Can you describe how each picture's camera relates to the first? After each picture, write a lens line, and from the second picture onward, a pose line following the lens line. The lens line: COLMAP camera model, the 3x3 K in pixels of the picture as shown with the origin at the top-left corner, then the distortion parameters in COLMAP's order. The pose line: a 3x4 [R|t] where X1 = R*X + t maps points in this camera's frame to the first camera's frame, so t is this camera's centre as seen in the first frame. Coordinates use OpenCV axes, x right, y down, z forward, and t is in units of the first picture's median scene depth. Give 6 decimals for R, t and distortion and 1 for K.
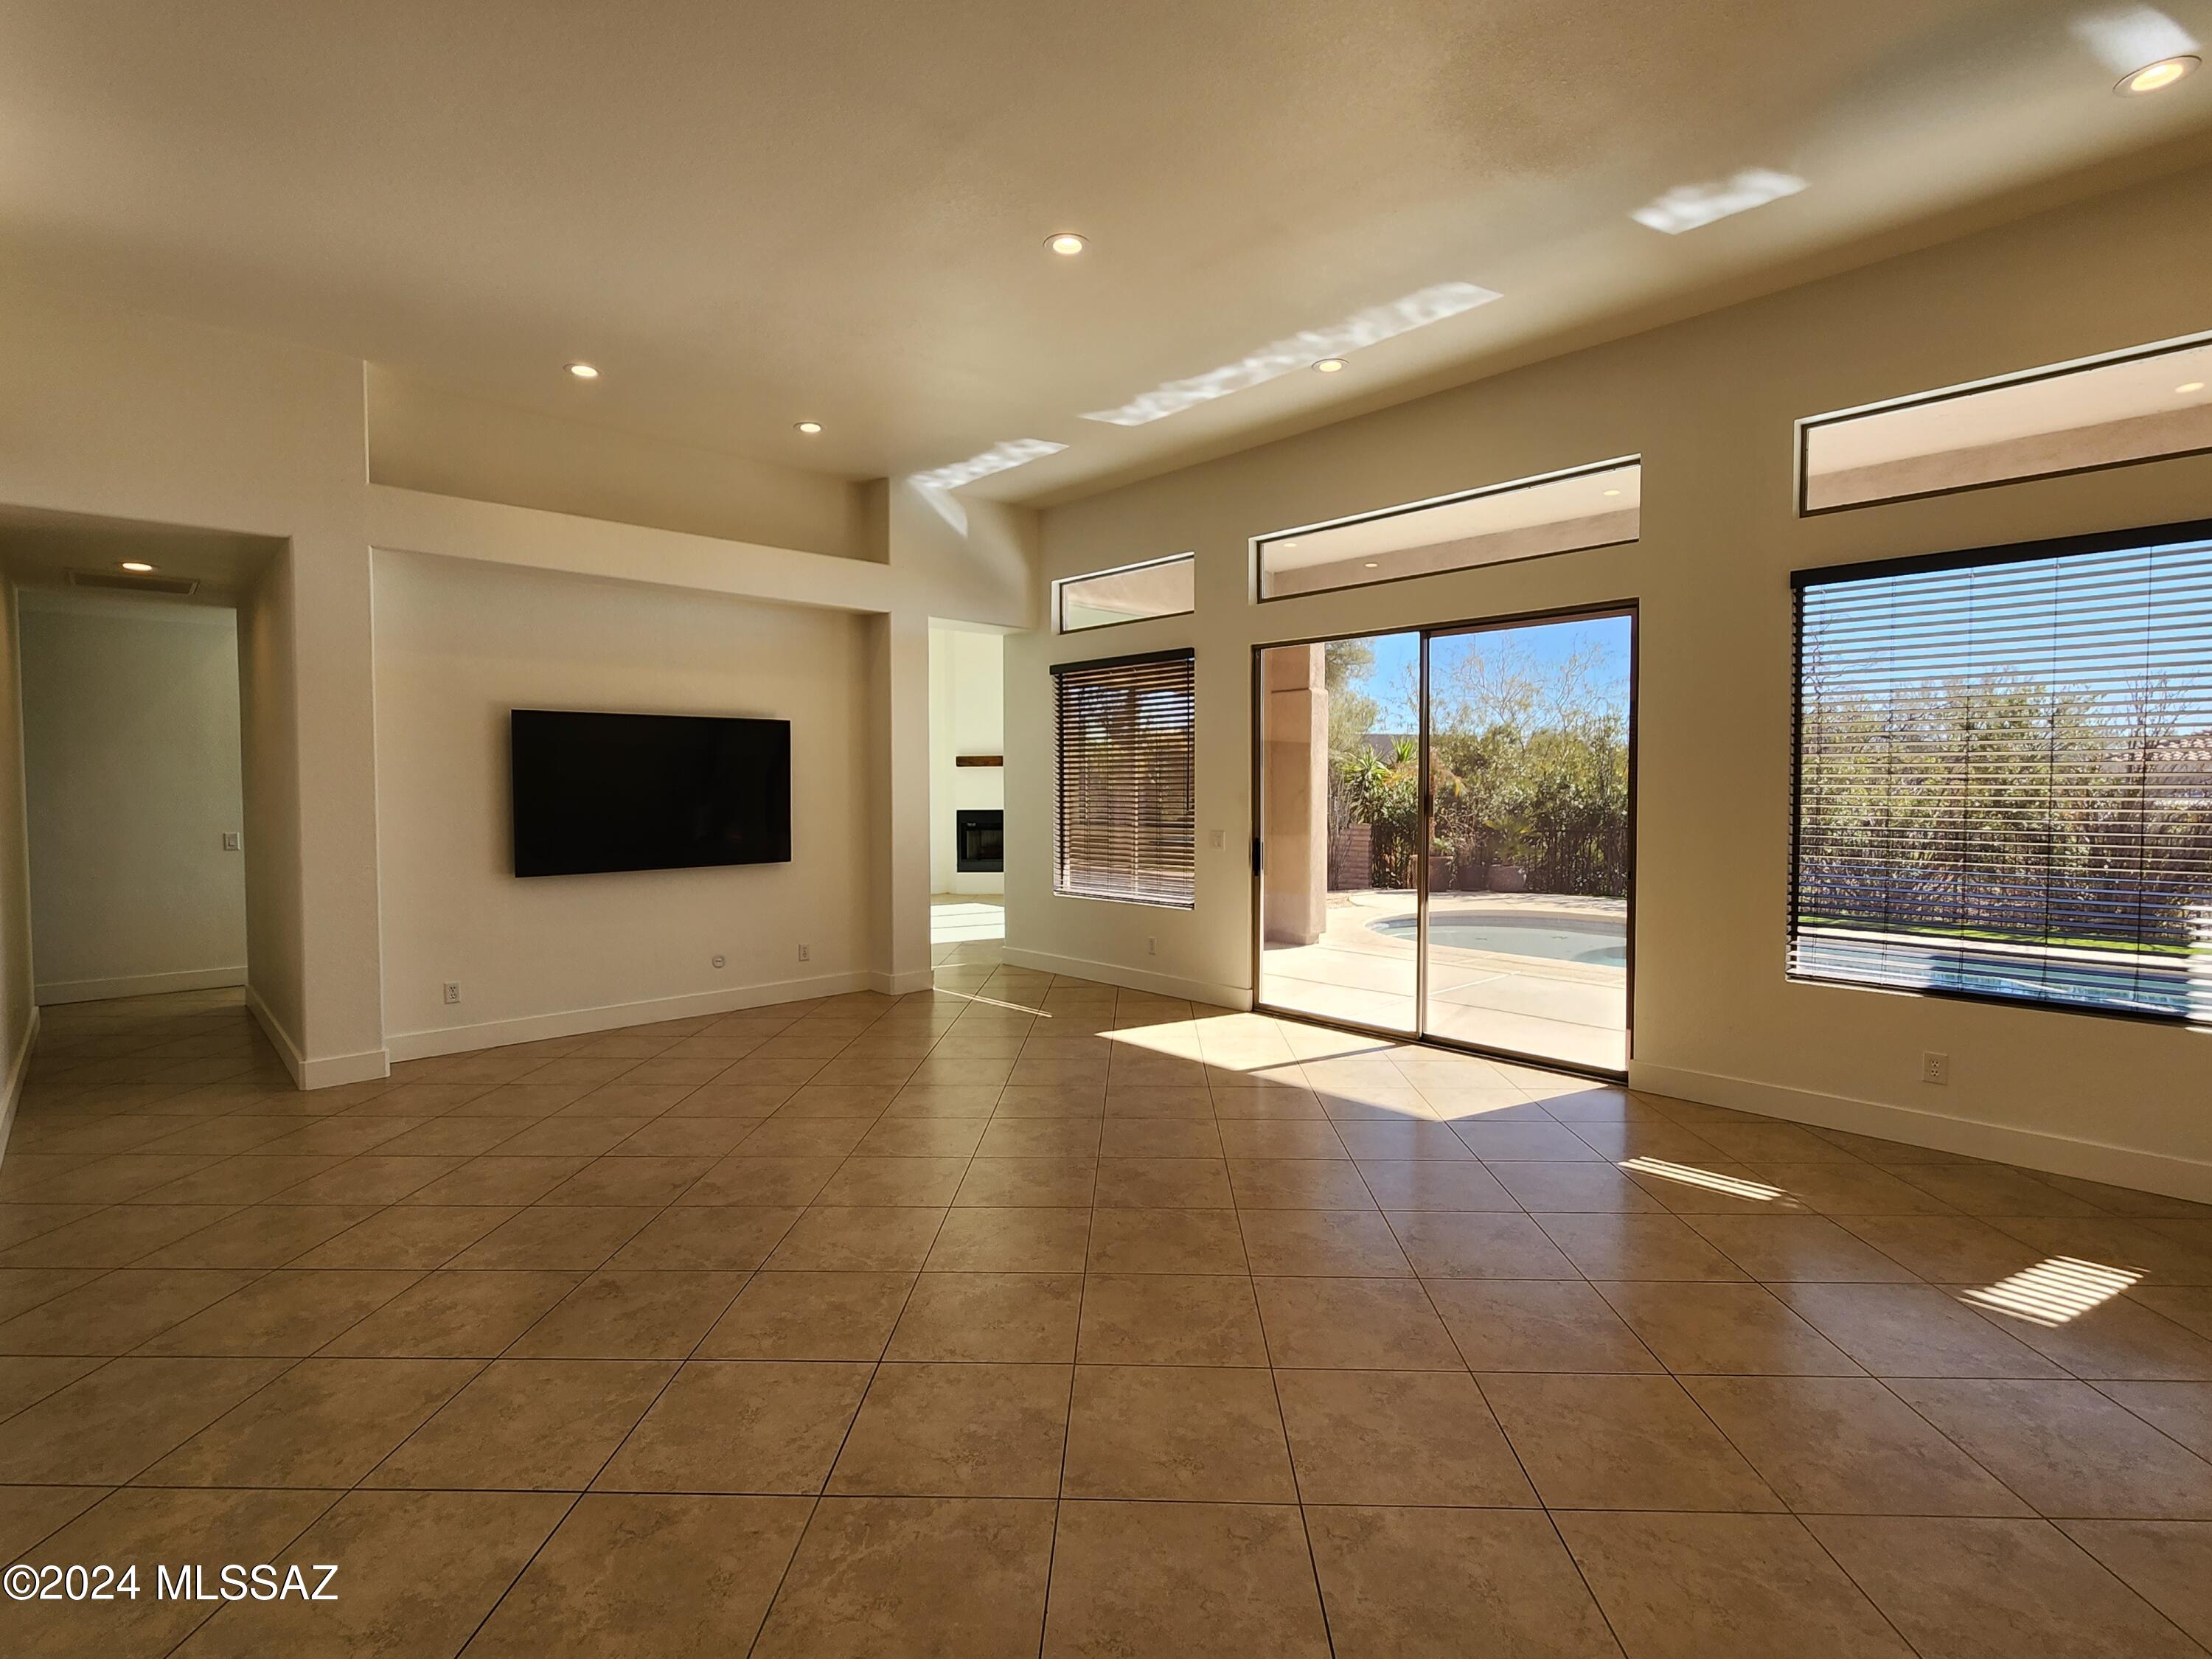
lens RADIAL K [[1060.9, 0, 1105.6], [0, 1060.9, 823.4], [0, 0, 1]] dist [0.003478, -0.001387]
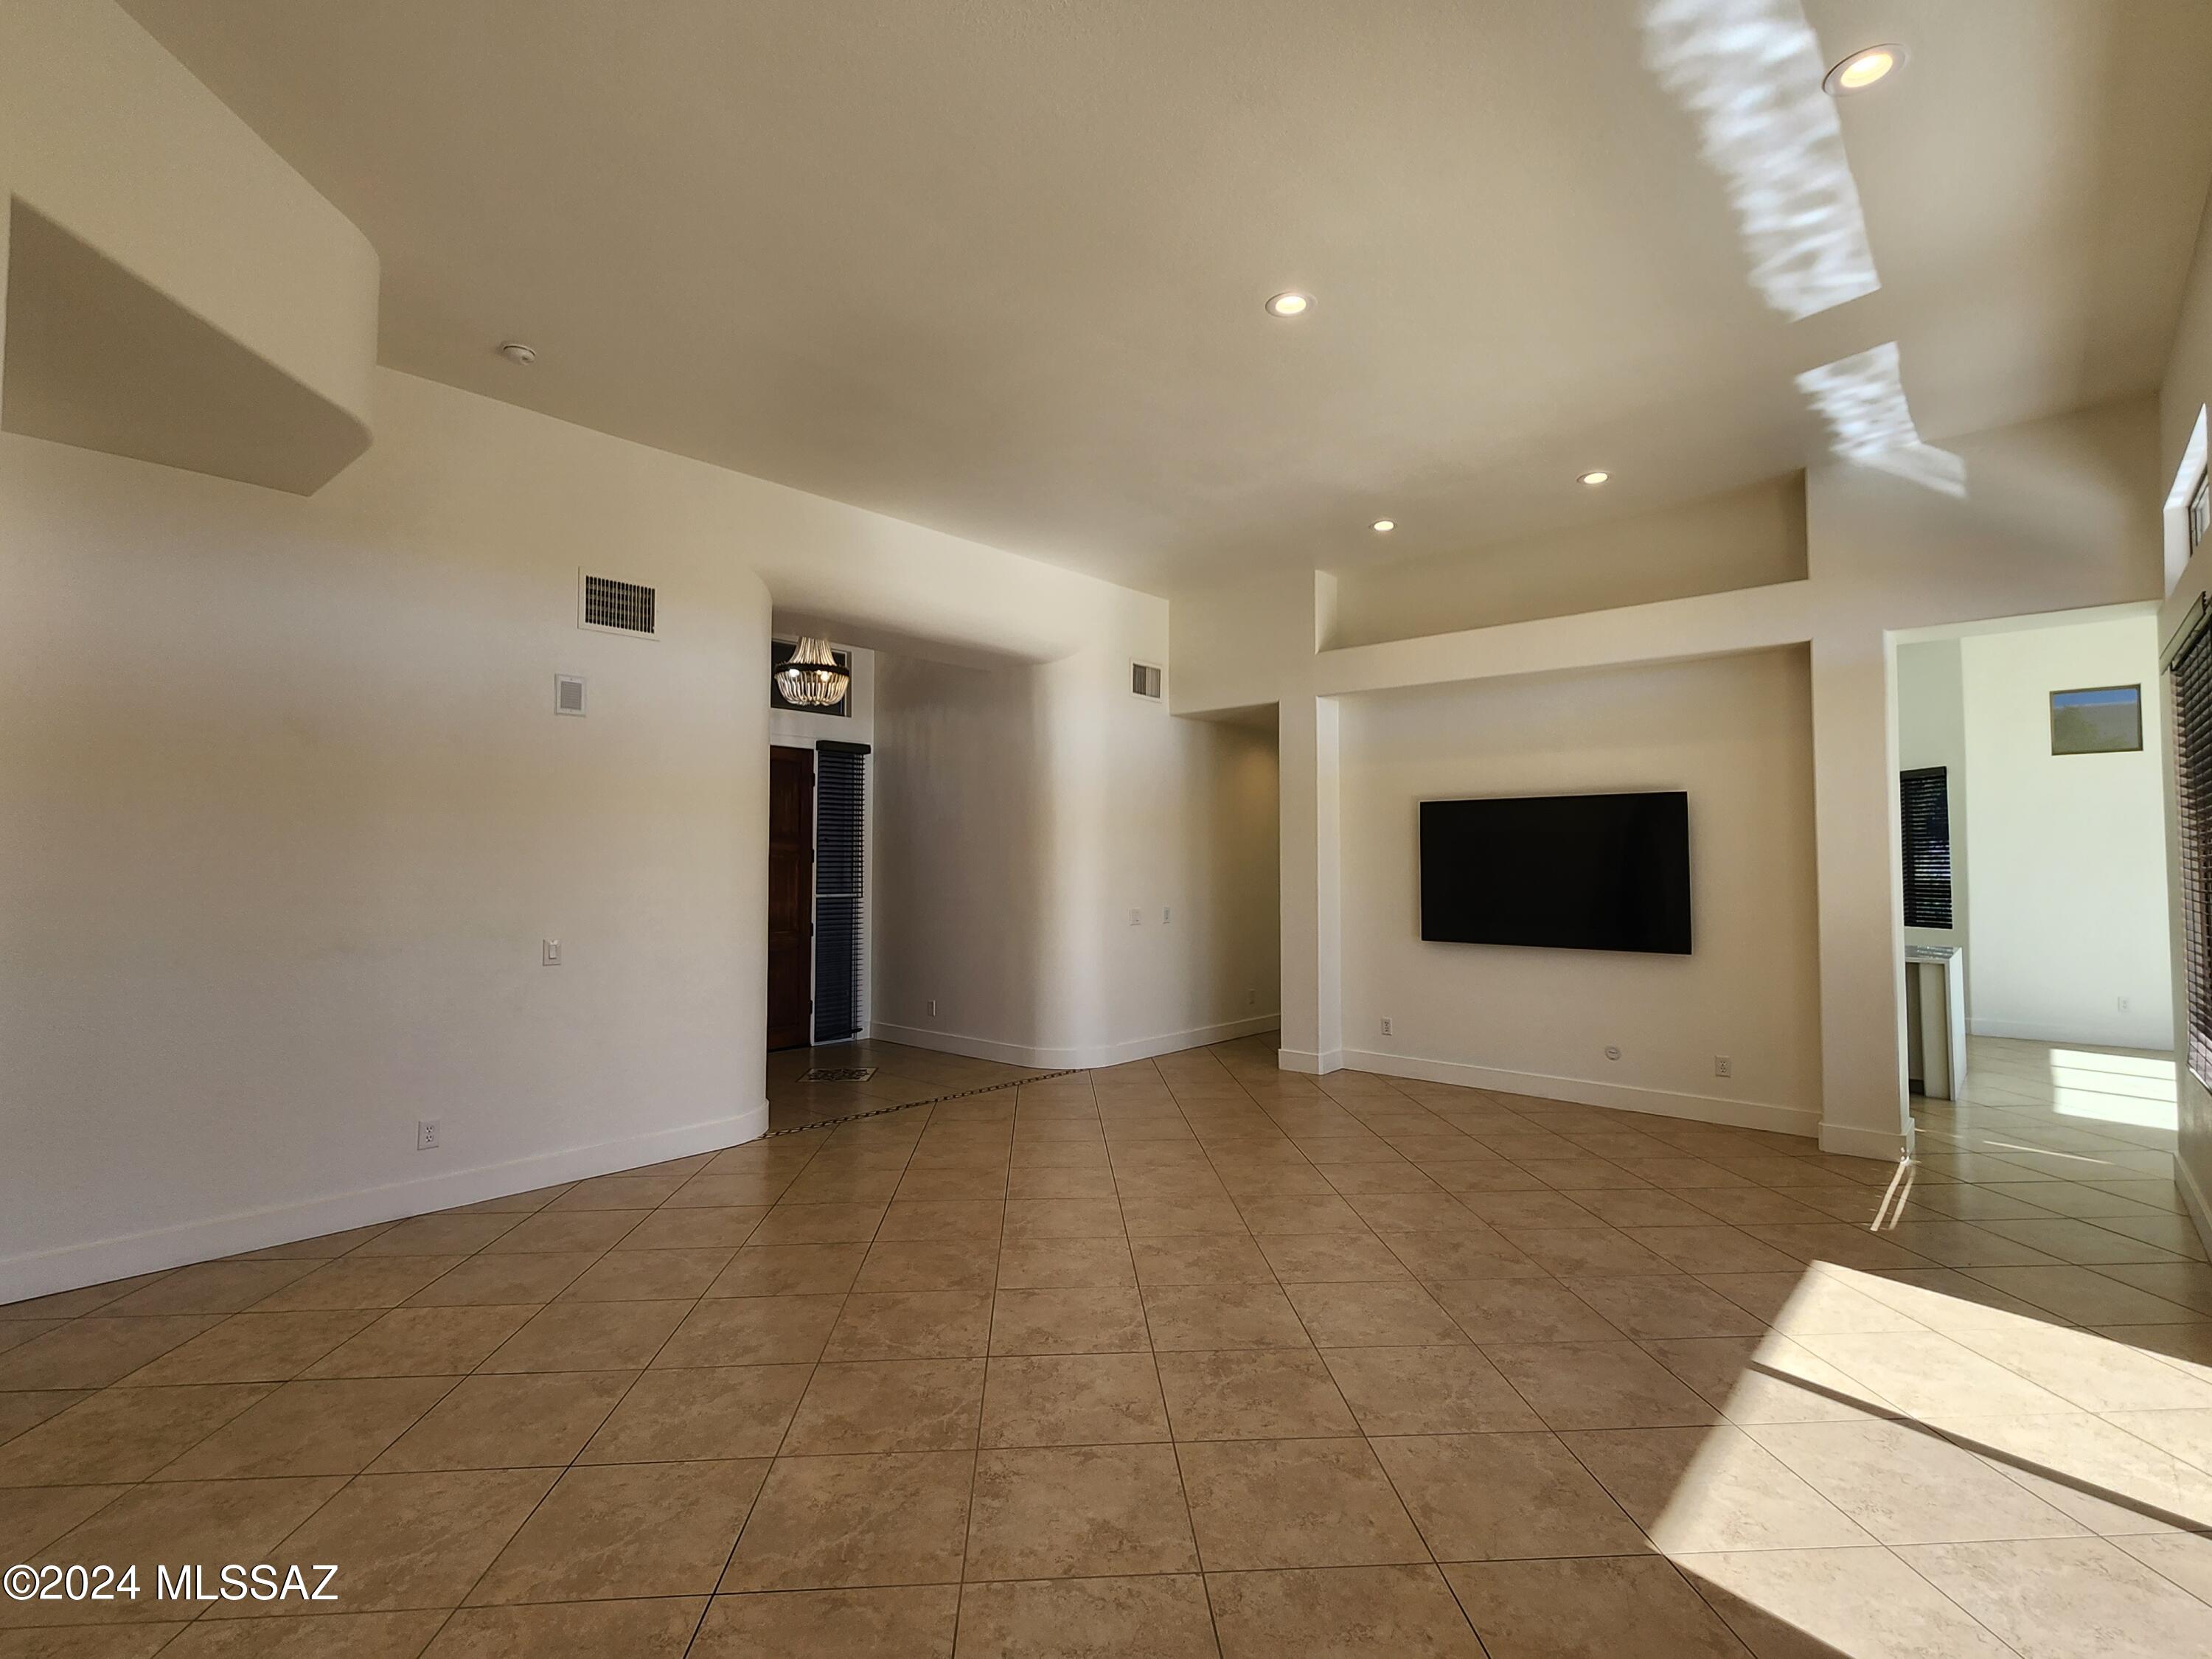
lens RADIAL K [[1060.9, 0, 1116.7], [0, 1060.9, 825.8], [0, 0, 1]] dist [0.003478, -0.001387]
pose [[0.096893, -0.032932, -0.994750, 0.639349], [-0.040269, 0.998504, -0.036978, -0.022086], [0.994480, 0.043641, 0.095422, 0.554749]]
